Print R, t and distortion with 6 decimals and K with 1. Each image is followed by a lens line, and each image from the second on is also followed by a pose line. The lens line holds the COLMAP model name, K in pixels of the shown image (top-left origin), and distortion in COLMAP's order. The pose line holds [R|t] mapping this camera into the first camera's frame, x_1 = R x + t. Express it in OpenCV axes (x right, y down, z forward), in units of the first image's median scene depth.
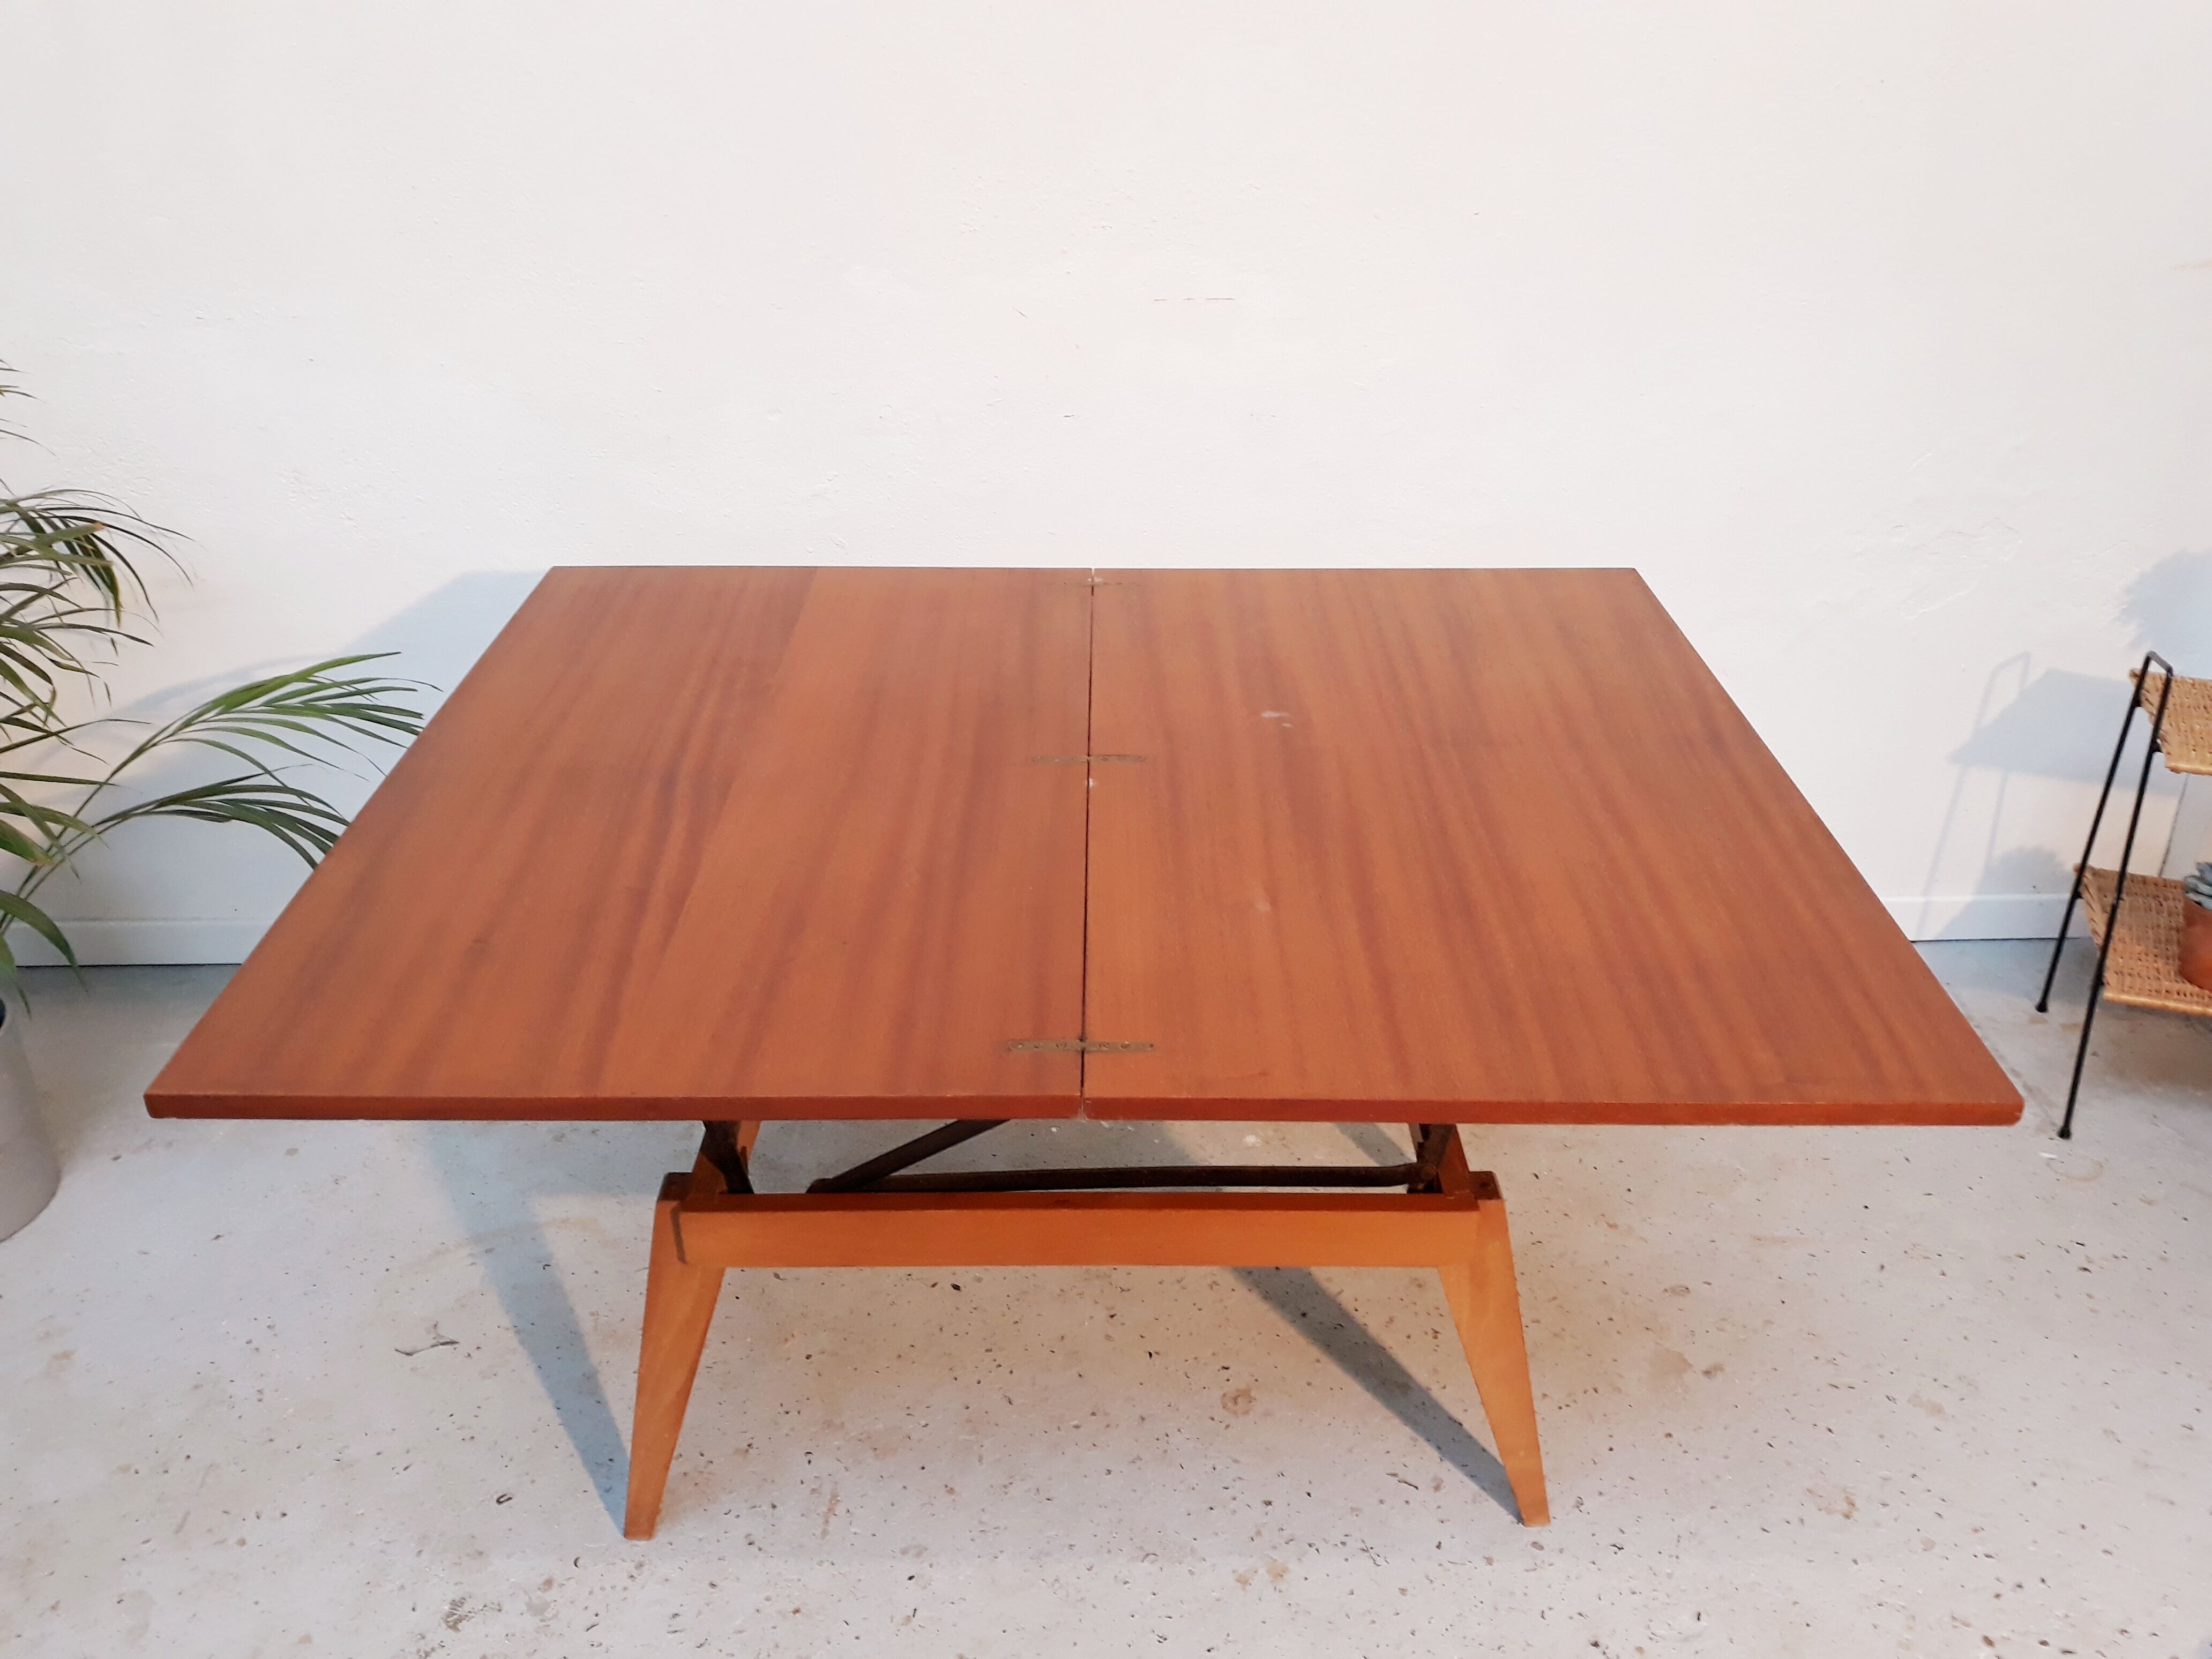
lens RADIAL K [[1840.5, 0, 1090.4], [0, 1840.5, 829.8], [0, 0, 1]] dist [-0.029677, 0.025737]
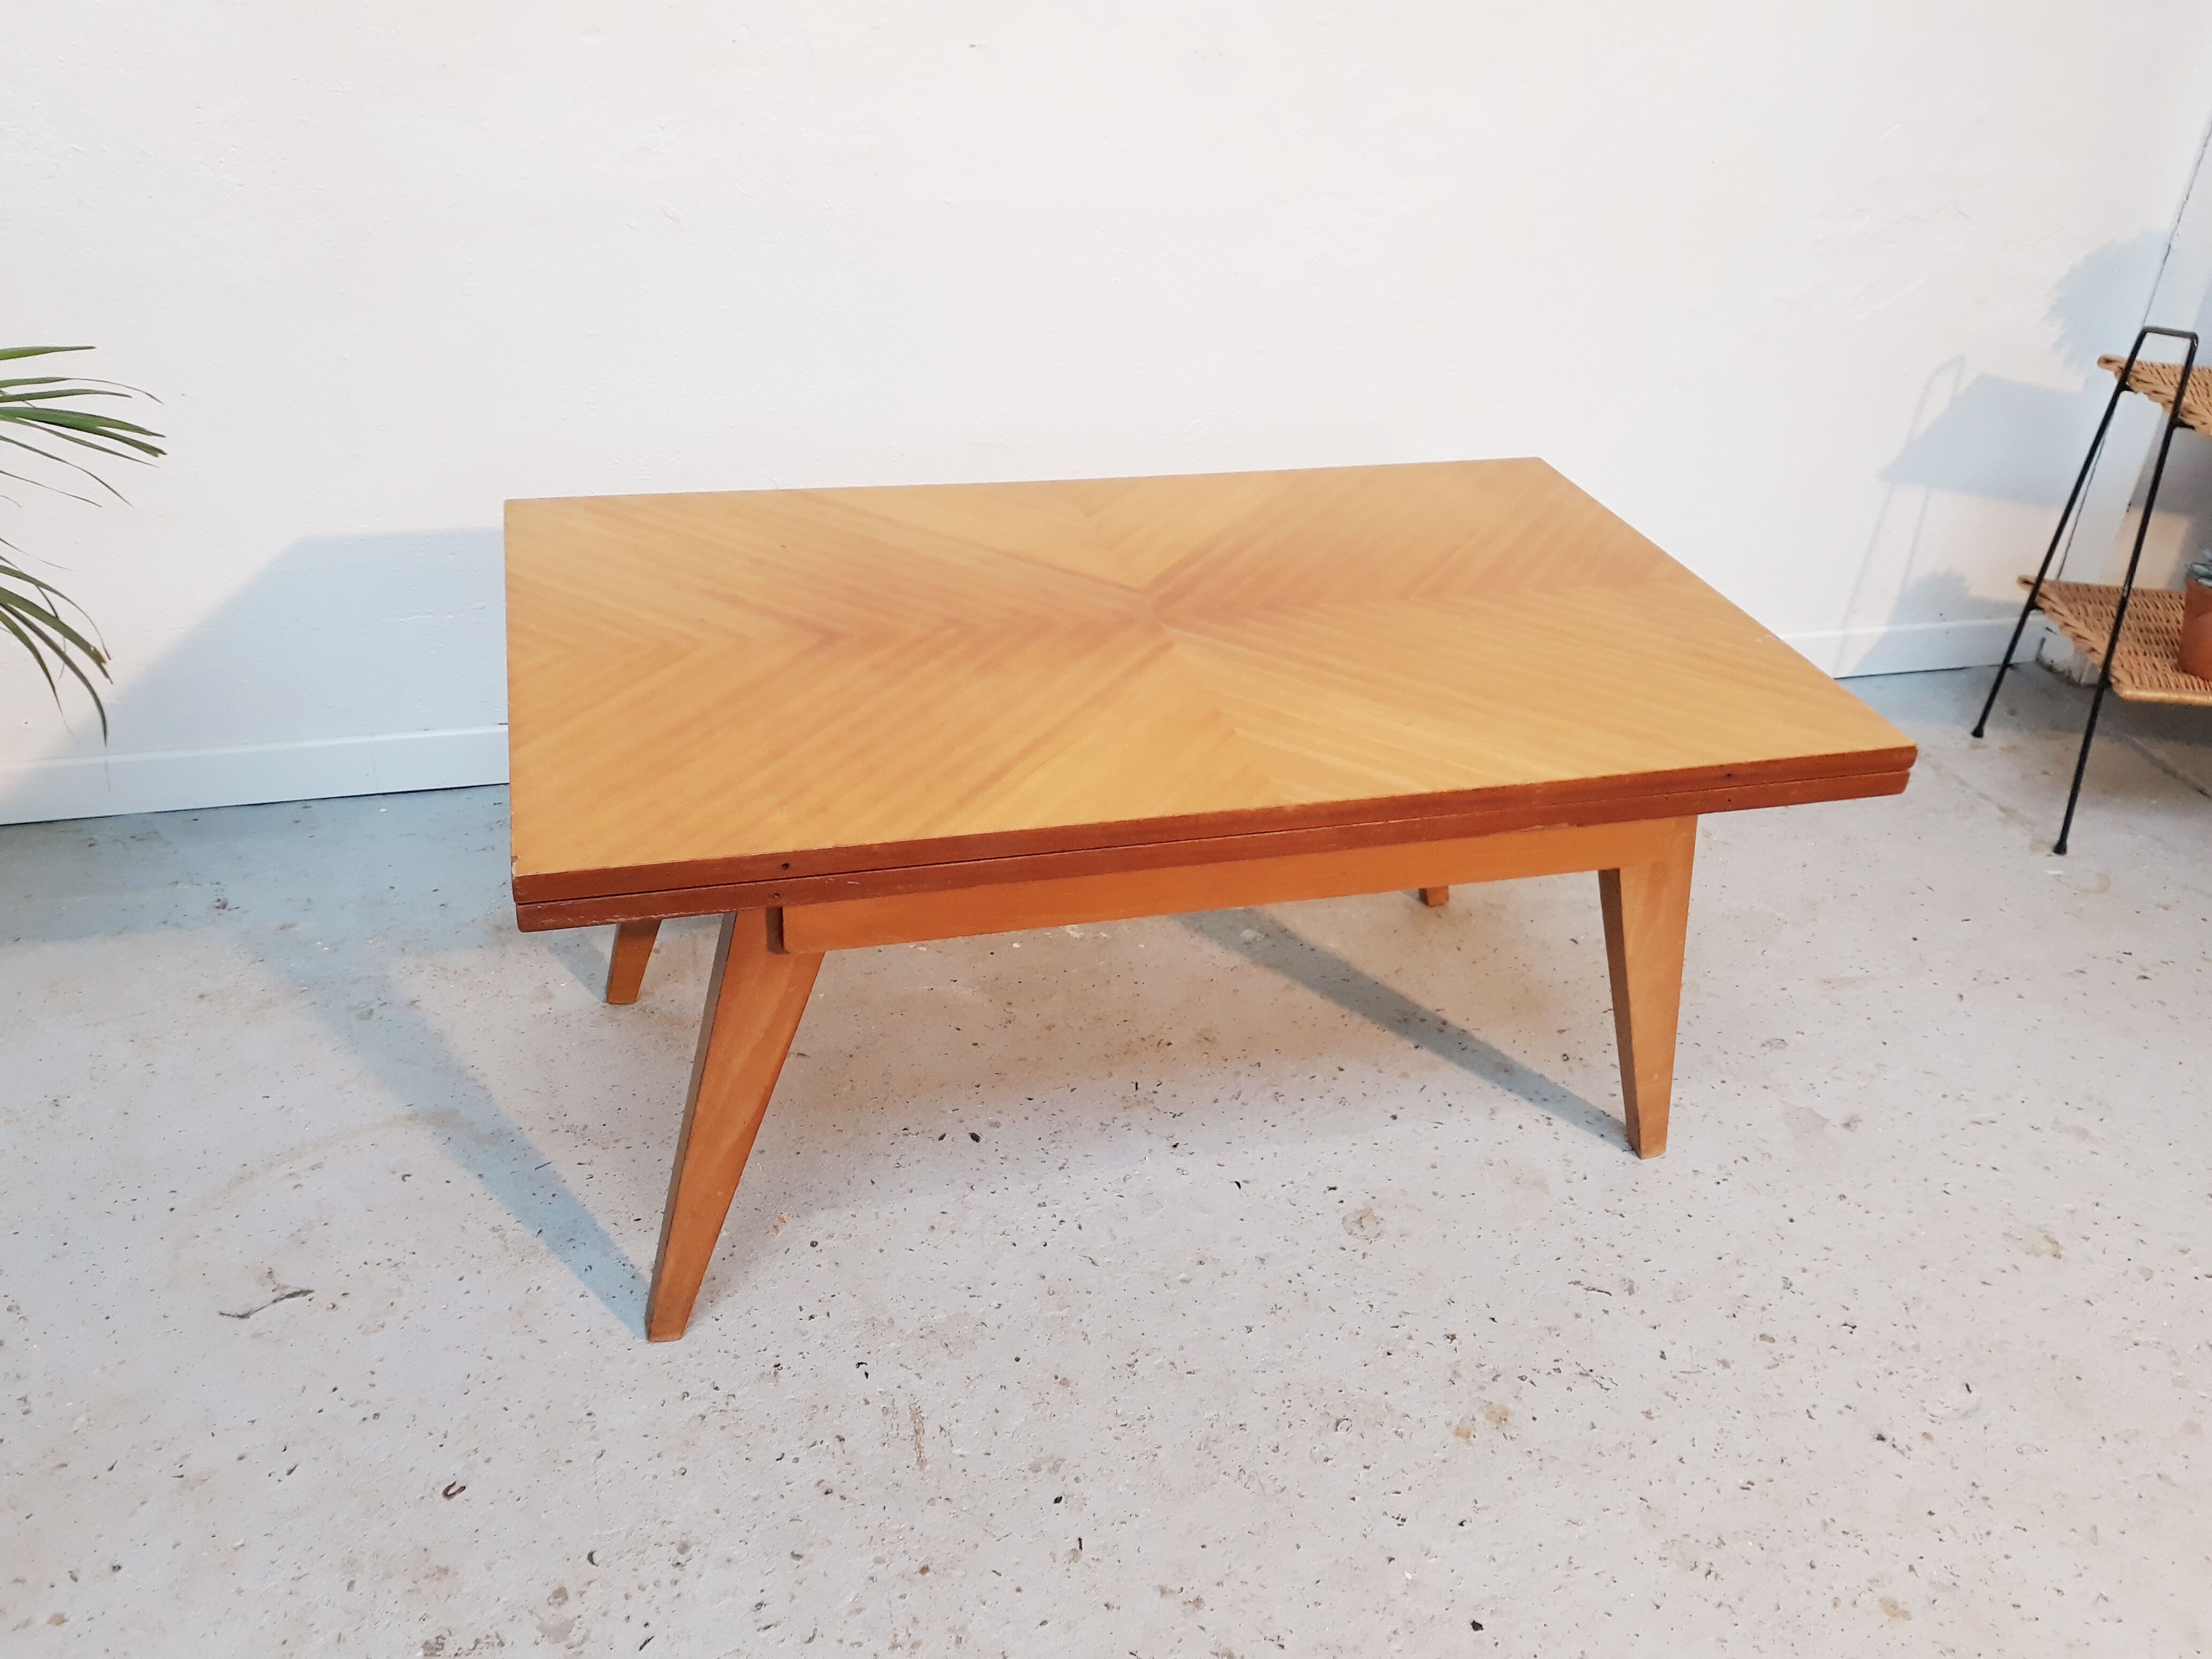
lens RADIAL K [[1840.5, 0, 1098.6], [0, 1840.5, 838.7], [0, 0, 1]] dist [-0.029677, 0.025737]
pose [[0.964446, -0.077087, 0.252787, -0.241316], [0.061890, 0.995795, 0.067540, 0.083557], [-0.256931, -0.049494, 0.965162, 0.268818]]
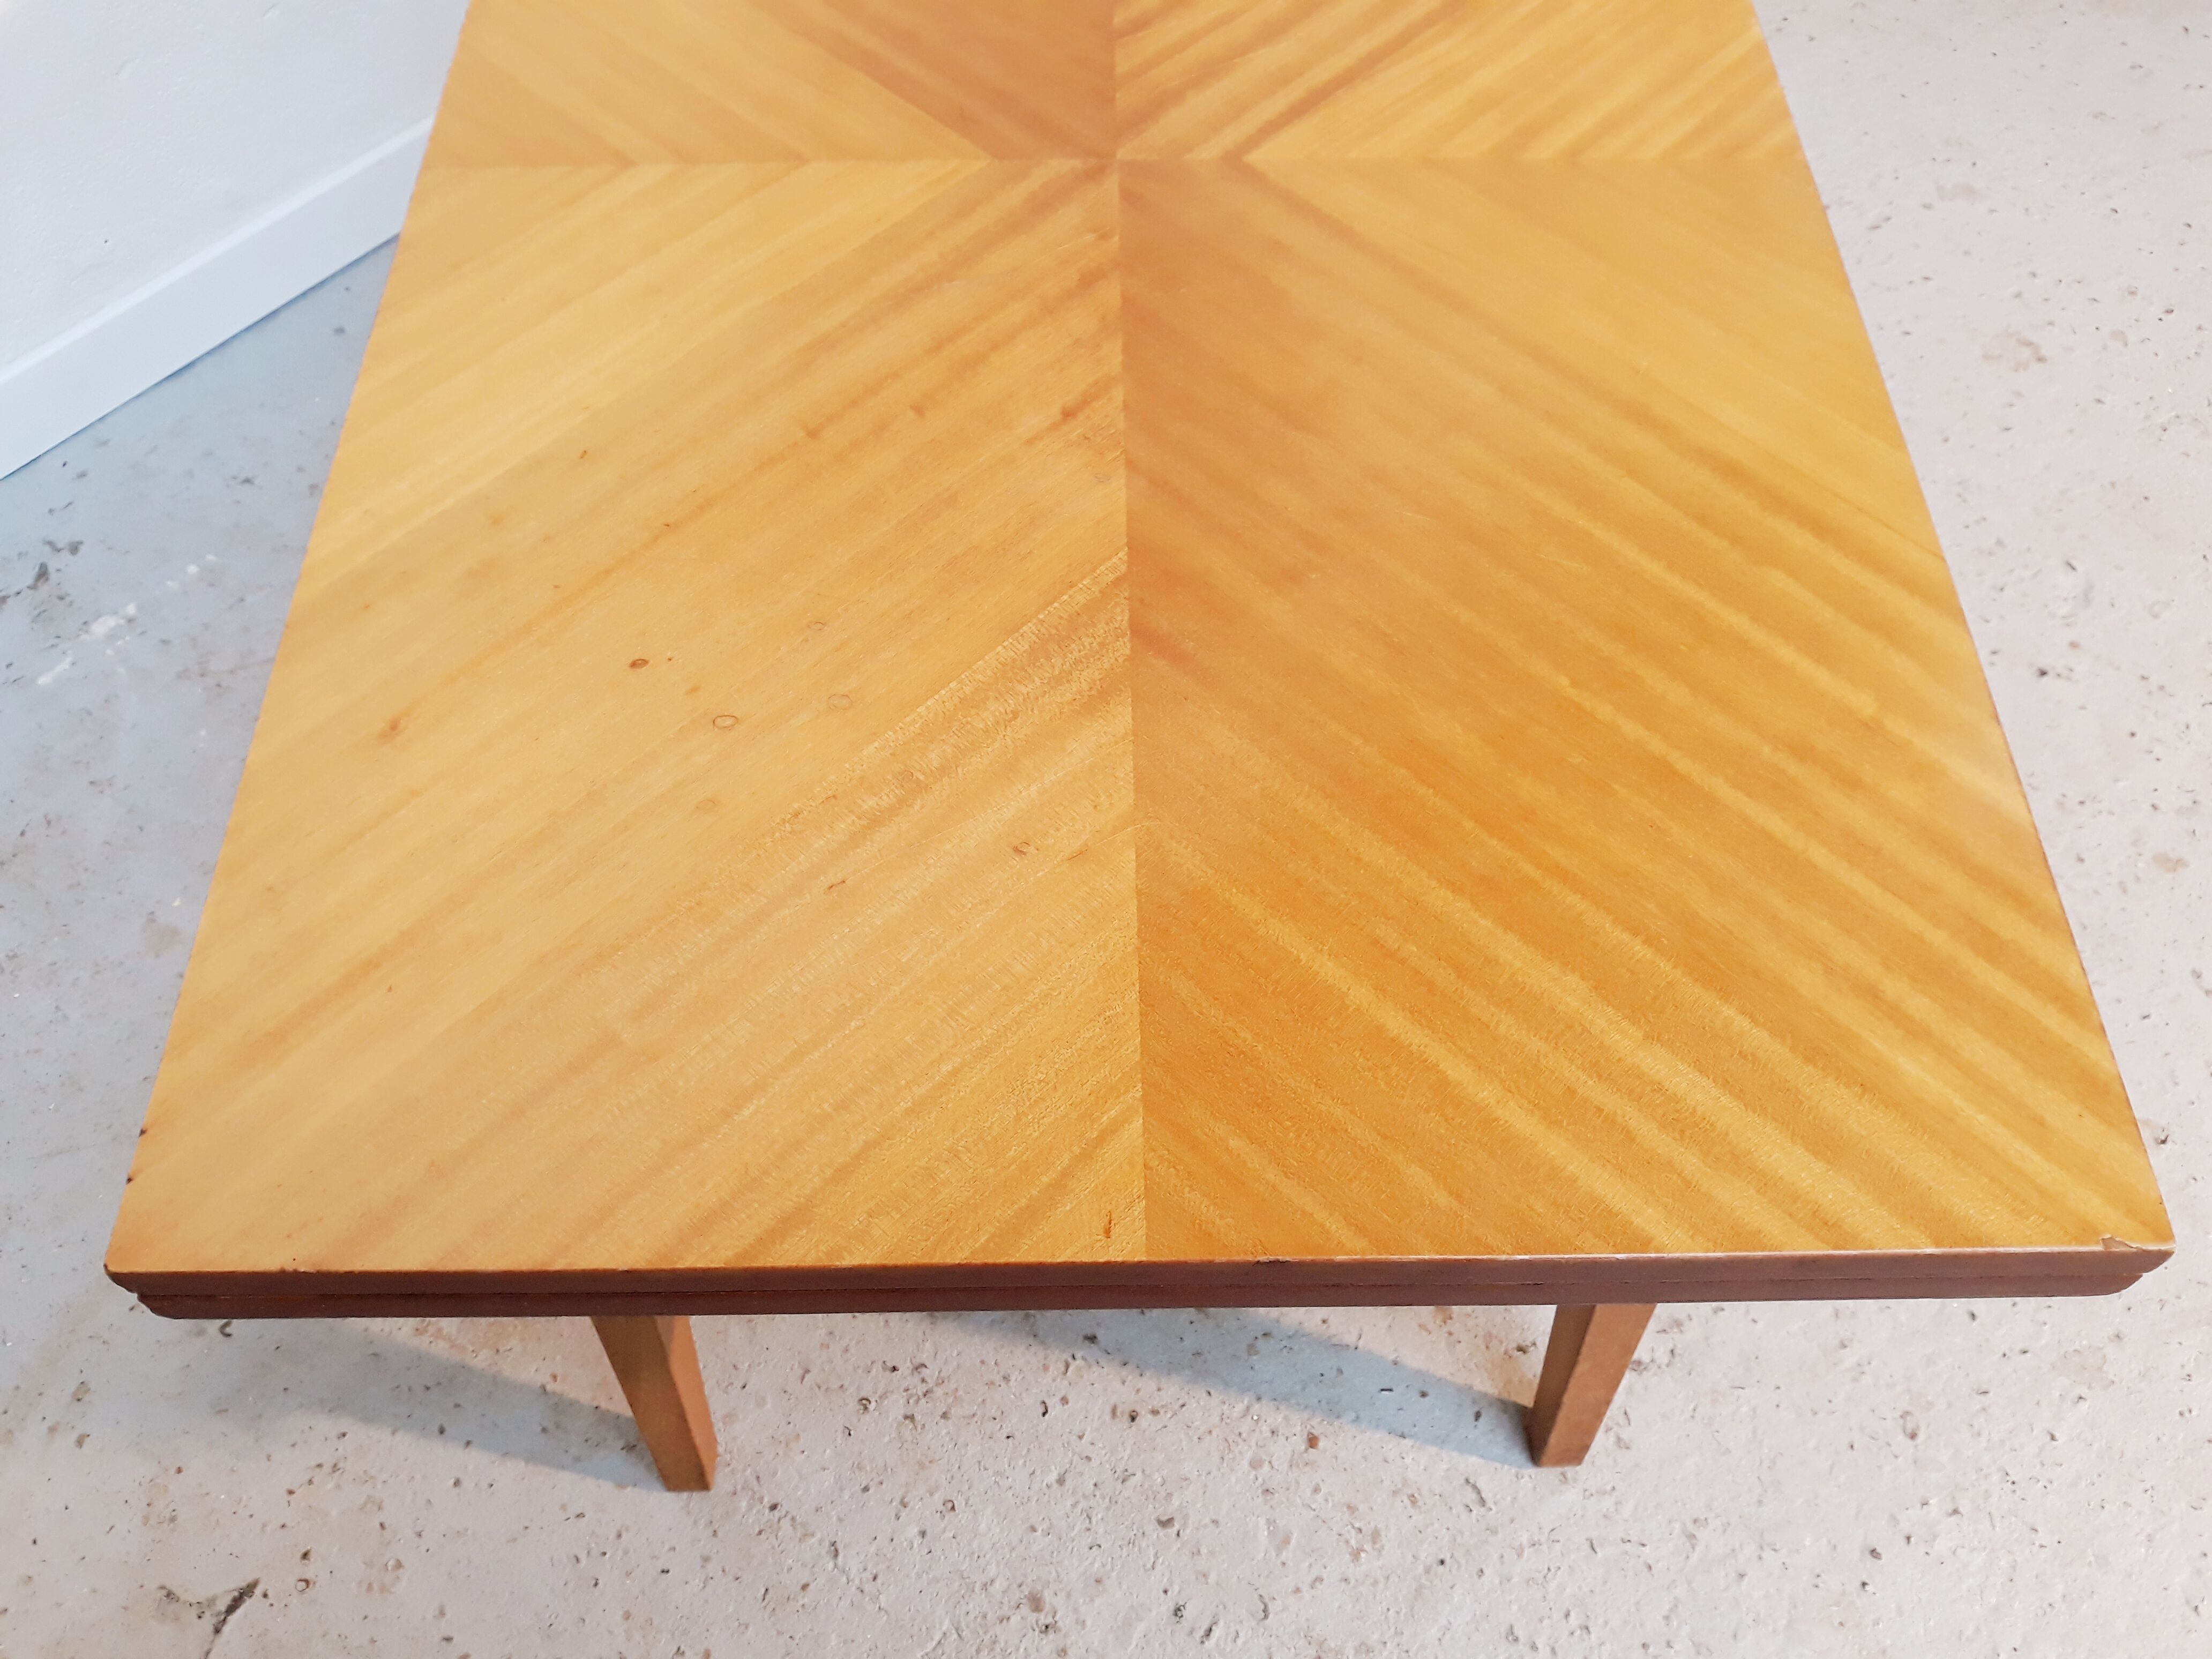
lens RADIAL K [[1840.5, 0, 1095.2], [0, 1840.5, 848.8], [0, 0, 1]] dist [-0.029677, 0.025737]
pose [[0.677592, -0.620081, 0.395434, -0.299302], [0.345018, 0.742865, 0.573685, -0.058632], [-0.649485, -0.252292, 0.717299, 0.639644]]
